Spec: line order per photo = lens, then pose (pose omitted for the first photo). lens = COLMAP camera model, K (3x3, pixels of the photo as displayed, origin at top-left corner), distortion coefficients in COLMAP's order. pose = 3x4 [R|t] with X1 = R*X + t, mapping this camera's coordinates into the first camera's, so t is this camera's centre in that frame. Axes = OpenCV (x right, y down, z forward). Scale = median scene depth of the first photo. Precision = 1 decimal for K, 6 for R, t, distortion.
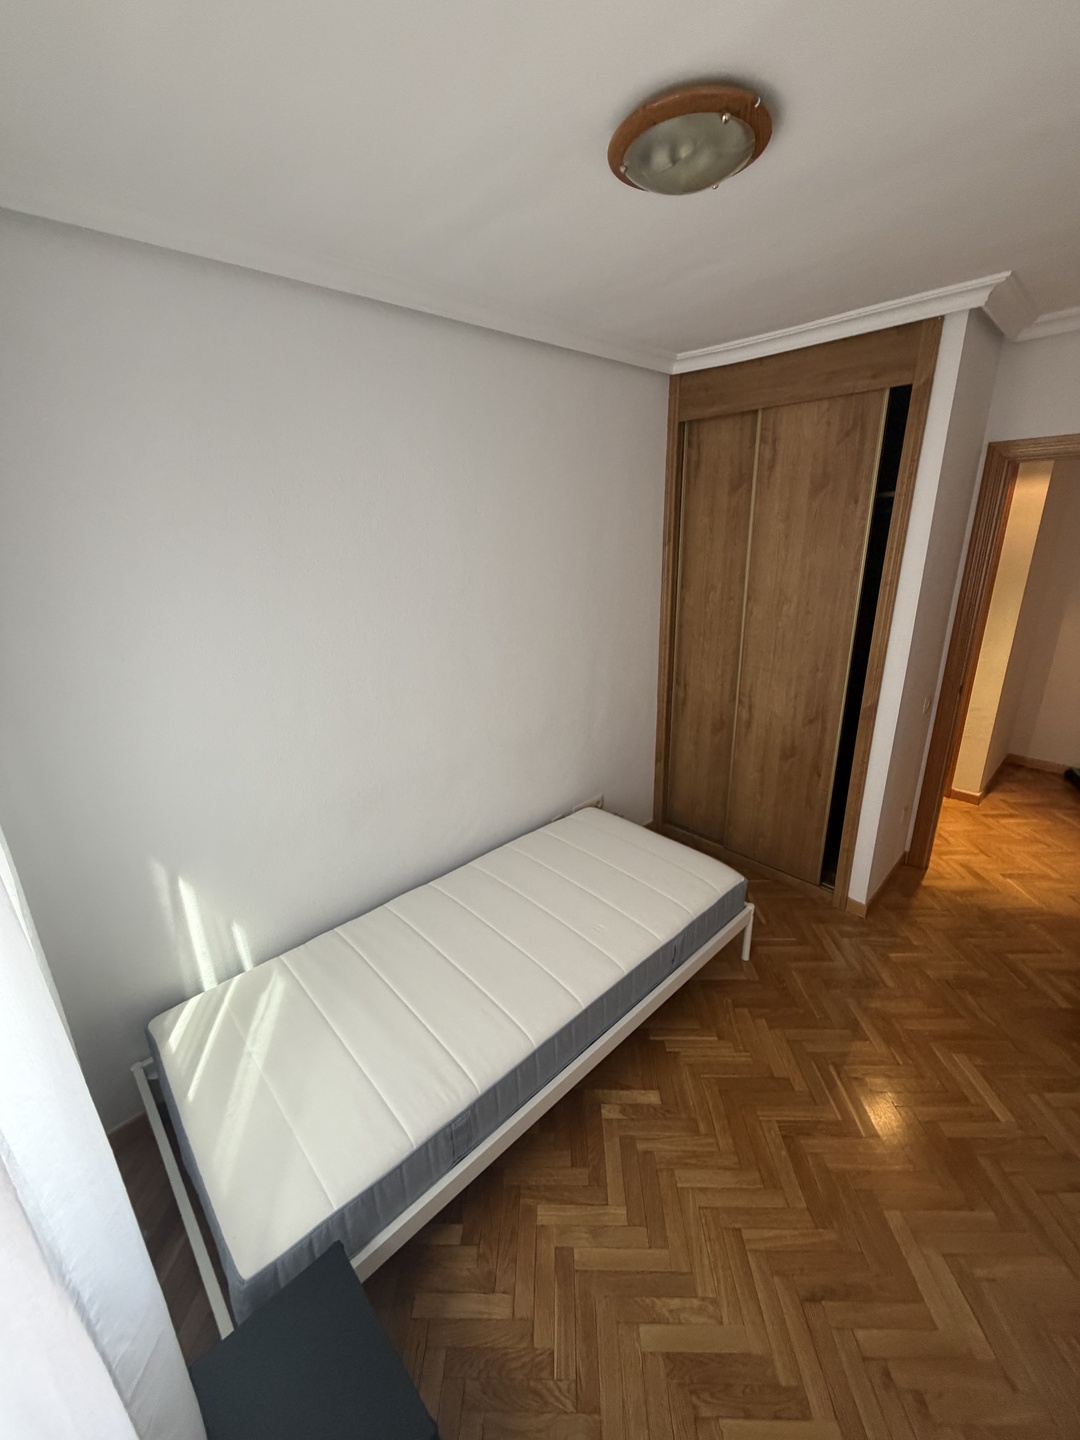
lens RADIAL K [[574.8, 0, 539.6], [0, 574.8, 714.8], [0, 0, 1]] dist [-0.000181, 0.000247]
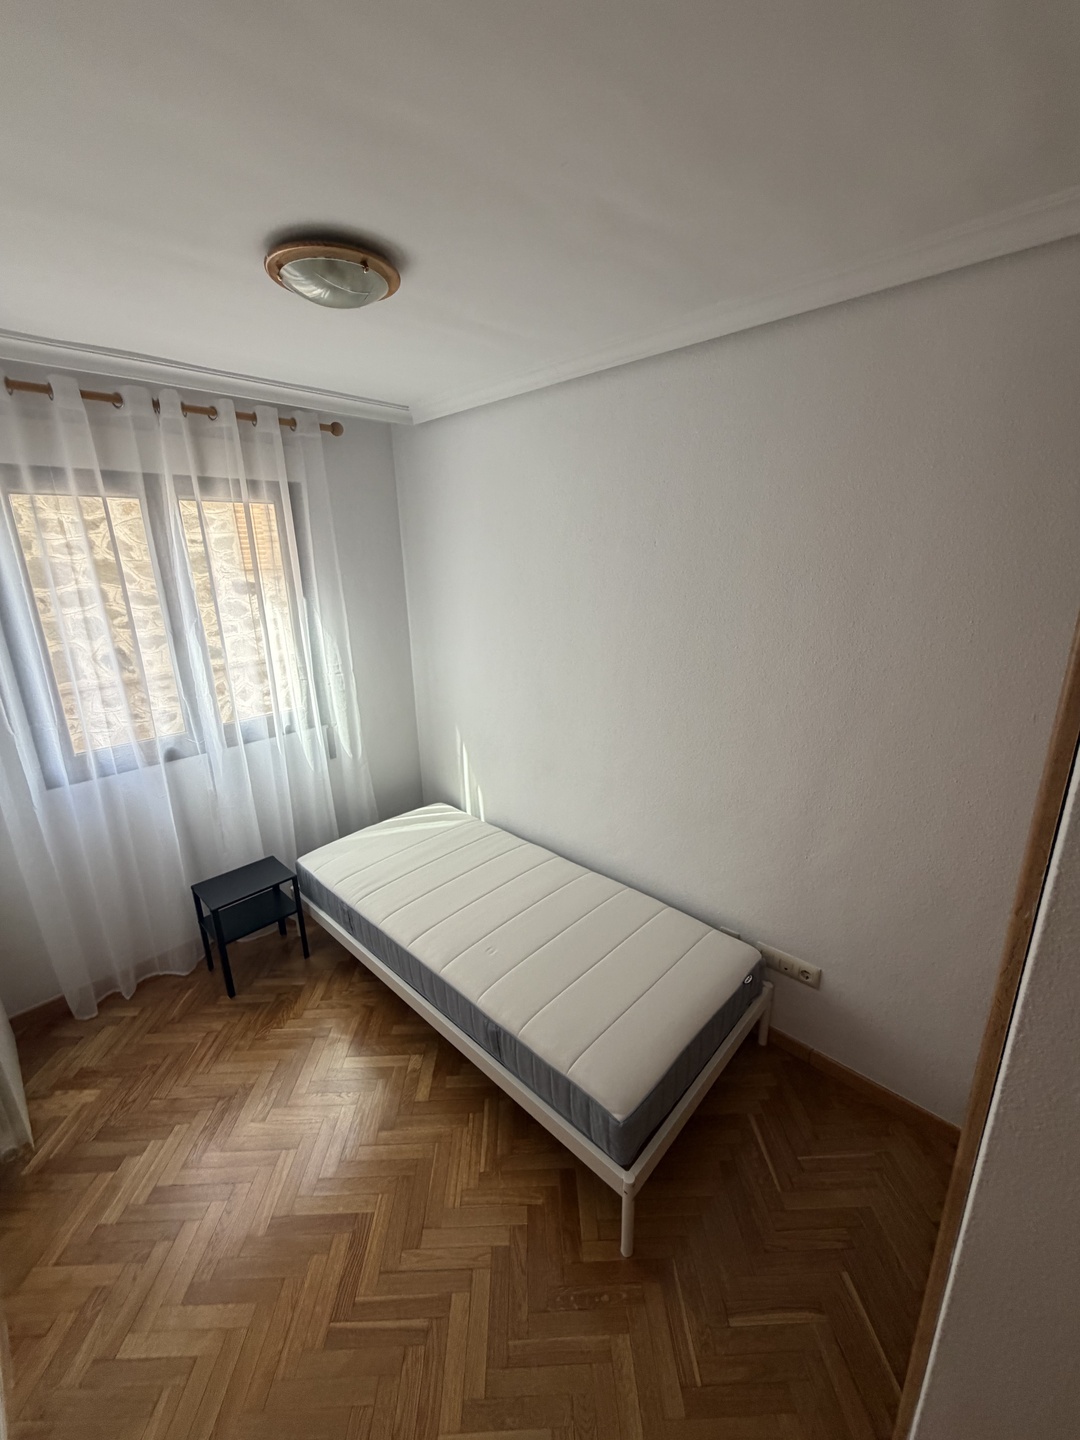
lens RADIAL K [[574.8, 0, 539.6], [0, 574.8, 714.8], [0, 0, 1]] dist [-0.000181, 0.000247]
pose [[0.056730, 0.295454, -0.953671, 1.020878], [-0.293463, 0.917948, 0.266930, -0.334189], [0.954286, 0.264724, 0.138780, 0.873831]]
